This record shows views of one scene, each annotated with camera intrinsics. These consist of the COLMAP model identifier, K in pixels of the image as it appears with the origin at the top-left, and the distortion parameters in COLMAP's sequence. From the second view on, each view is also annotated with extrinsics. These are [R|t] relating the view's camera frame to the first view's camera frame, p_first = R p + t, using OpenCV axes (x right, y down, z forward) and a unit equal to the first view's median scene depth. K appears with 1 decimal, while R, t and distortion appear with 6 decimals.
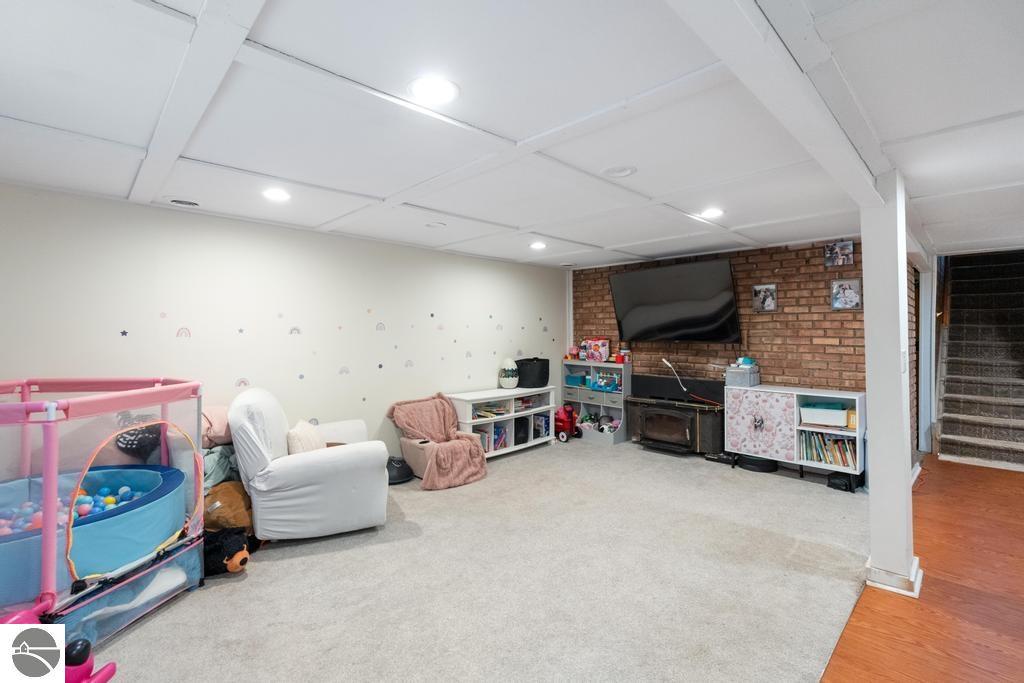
lens RADIAL K [[453.2, 0, 539.5], [0, 453.2, 315.0], [0, 0, 1]] dist [-0.000980, -0.000306]
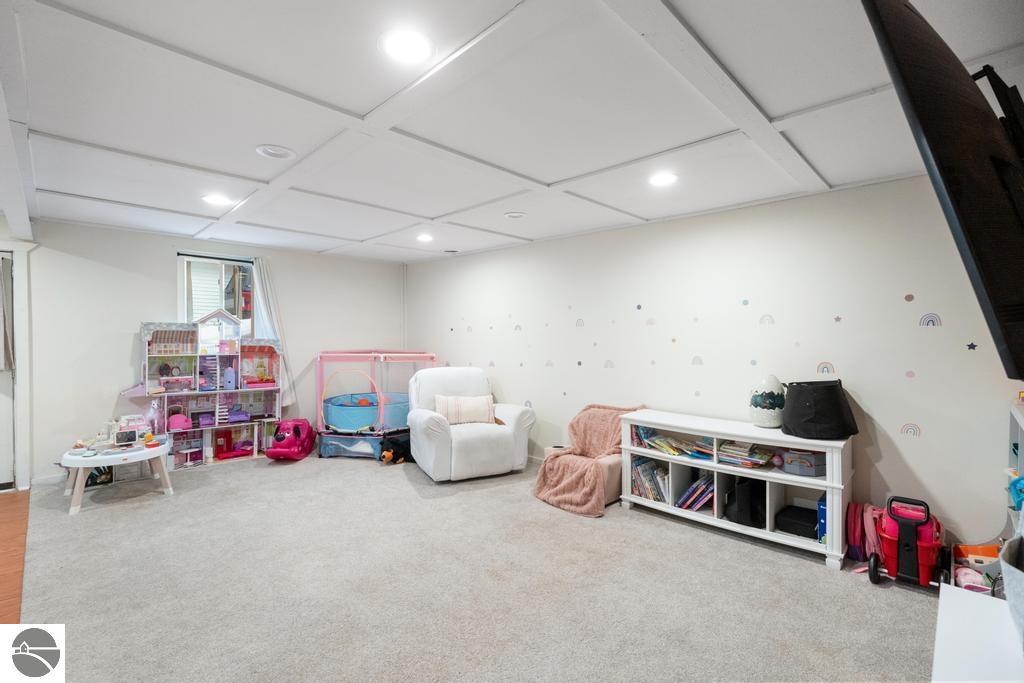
lens RADIAL K [[460.8, 0, 512.0], [0, 460.8, 341.5], [0, 0, 1]] dist [-0.000649, -0.000295]
pose [[-0.007052, 0.005777, -0.999958, 0.635442], [0.022174, 0.999738, 0.005620, 0.056778], [0.999729, -0.022134, -0.007178, 0.861721]]
